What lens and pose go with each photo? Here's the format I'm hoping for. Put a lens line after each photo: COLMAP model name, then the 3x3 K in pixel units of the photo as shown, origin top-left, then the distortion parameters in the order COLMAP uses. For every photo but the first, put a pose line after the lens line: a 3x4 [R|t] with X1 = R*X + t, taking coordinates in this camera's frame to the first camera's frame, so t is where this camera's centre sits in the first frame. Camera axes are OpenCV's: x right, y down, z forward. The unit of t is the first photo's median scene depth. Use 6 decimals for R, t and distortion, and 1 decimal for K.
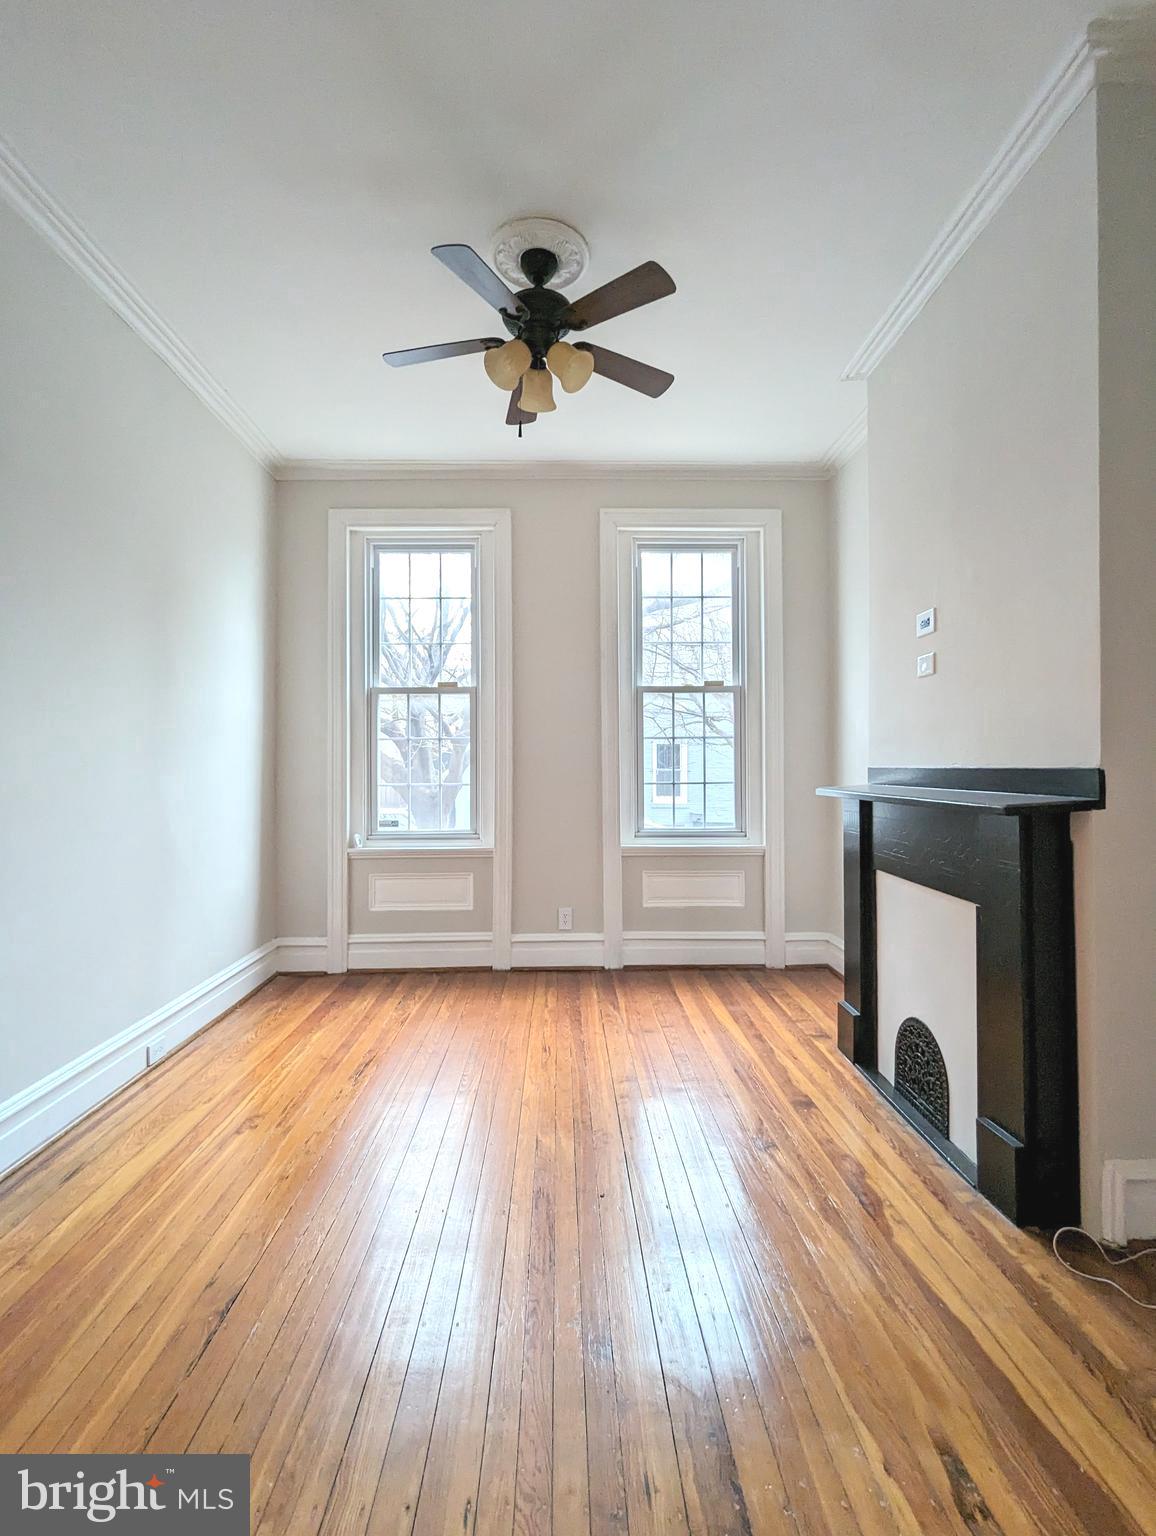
lens RADIAL K [[732.6, 0, 581.7], [0, 732.6, 763.0], [0, 0, 1]] dist [-0.003431, 0.001423]
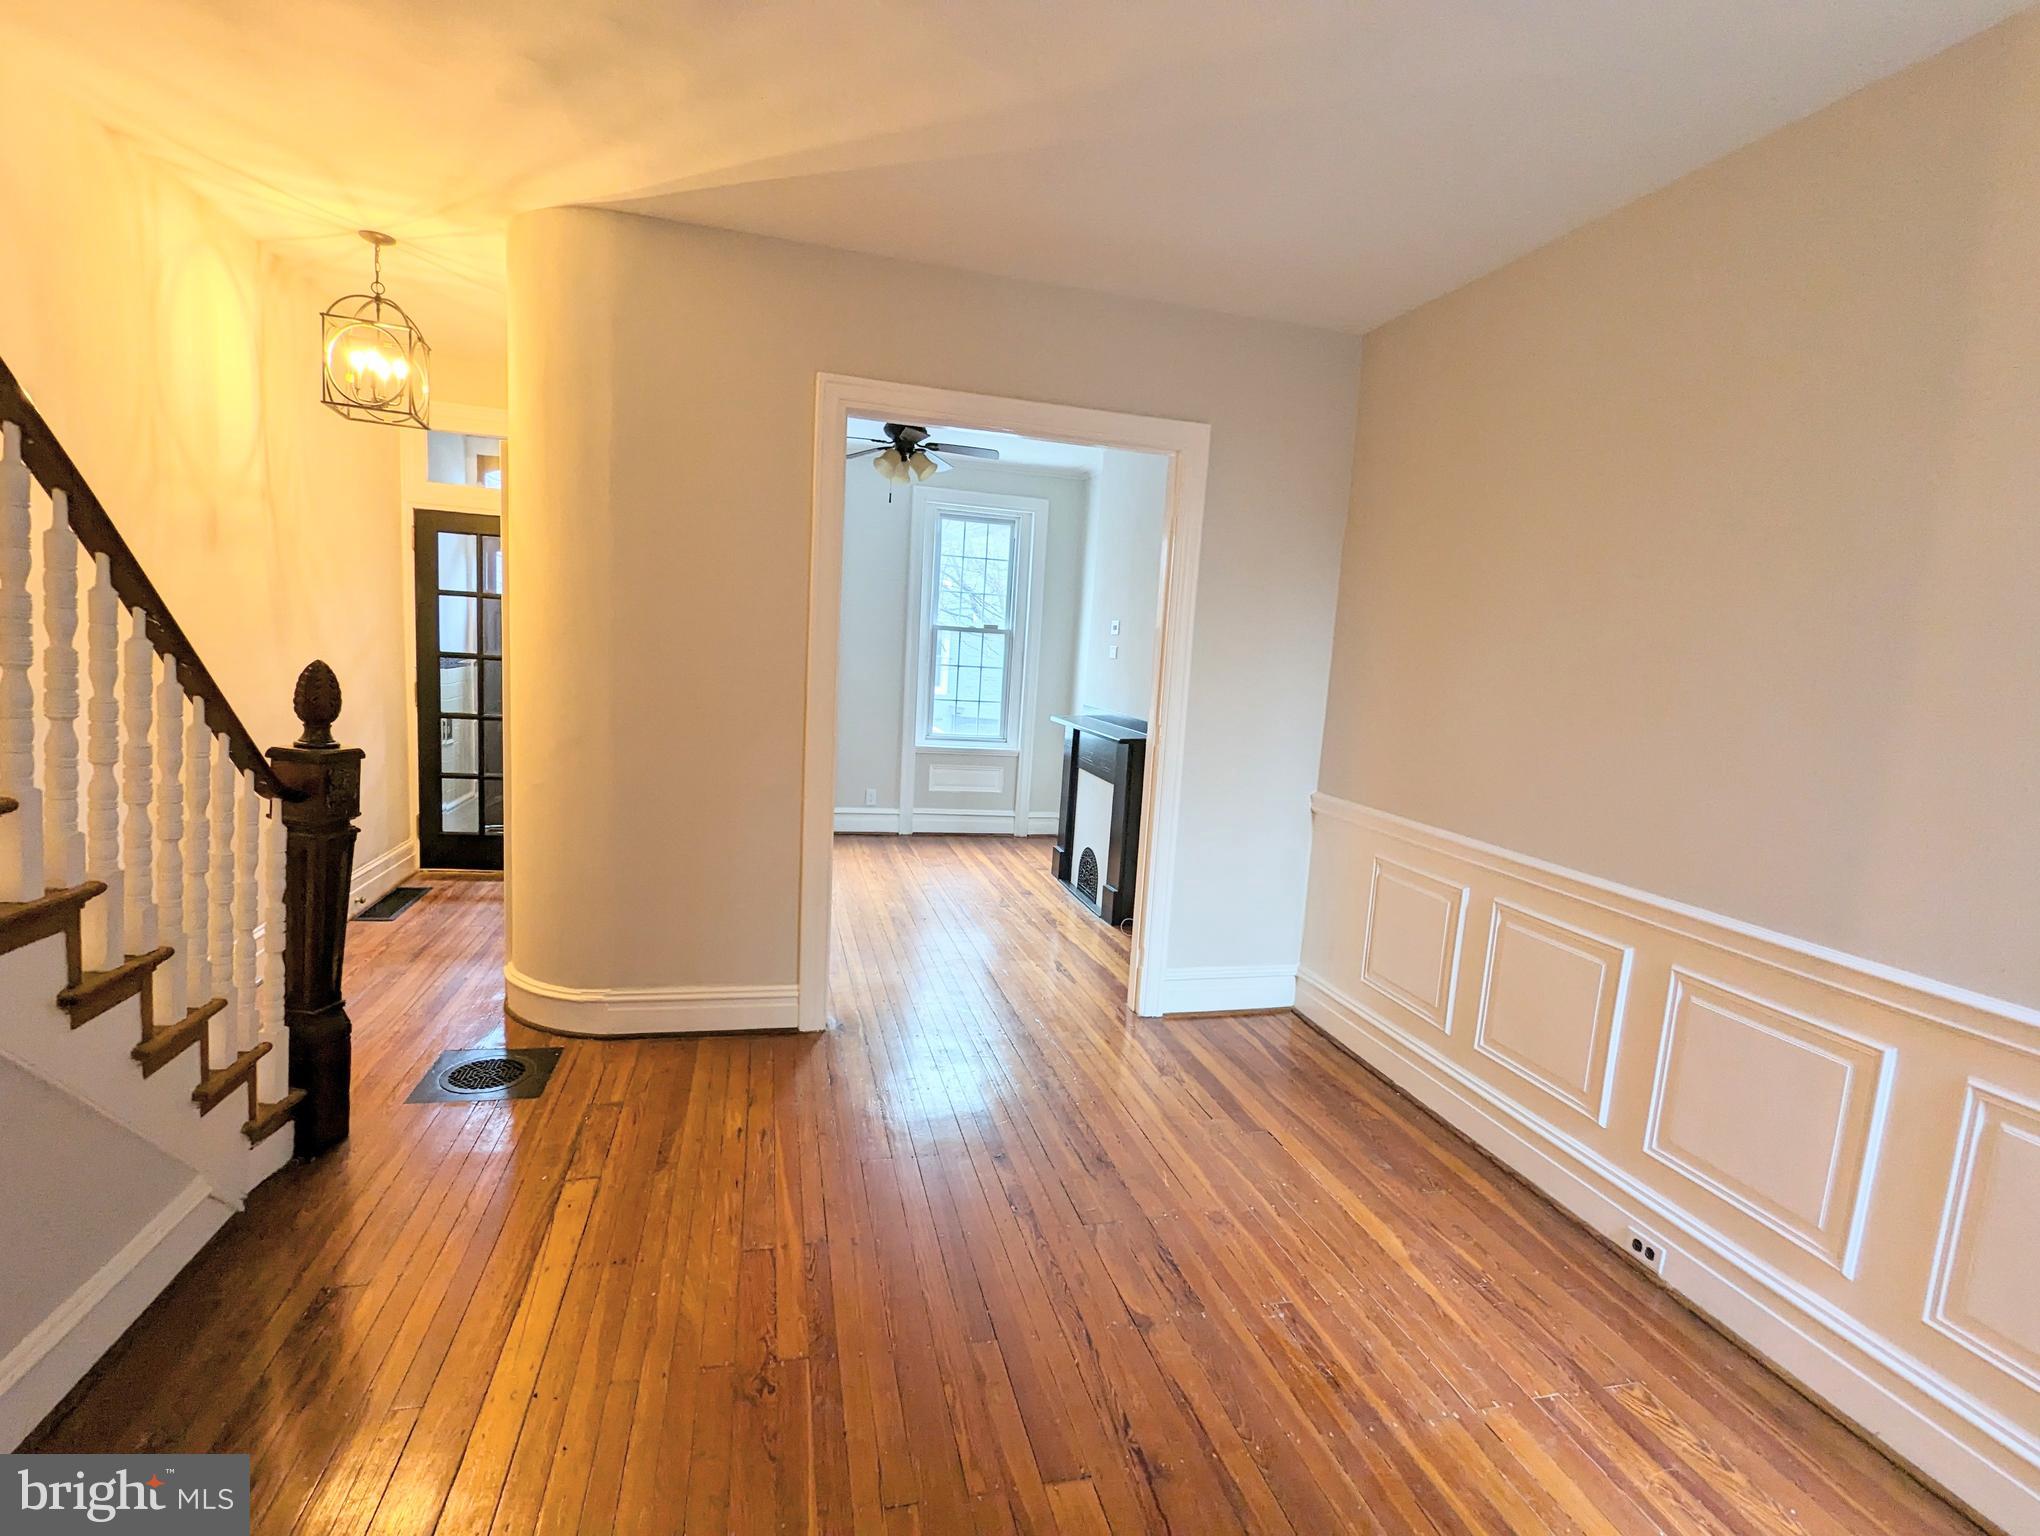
lens RADIAL K [[973.0, 0, 1025.6], [0, 973.0, 759.6], [0, 0, 1]] dist [-0.003431, 0.001423]
pose [[0.970897, 0.040019, 0.236130, -0.201903], [-0.071297, 0.989535, 0.125445, -0.117985], [-0.228639, -0.138629, 0.963590, -0.912189]]
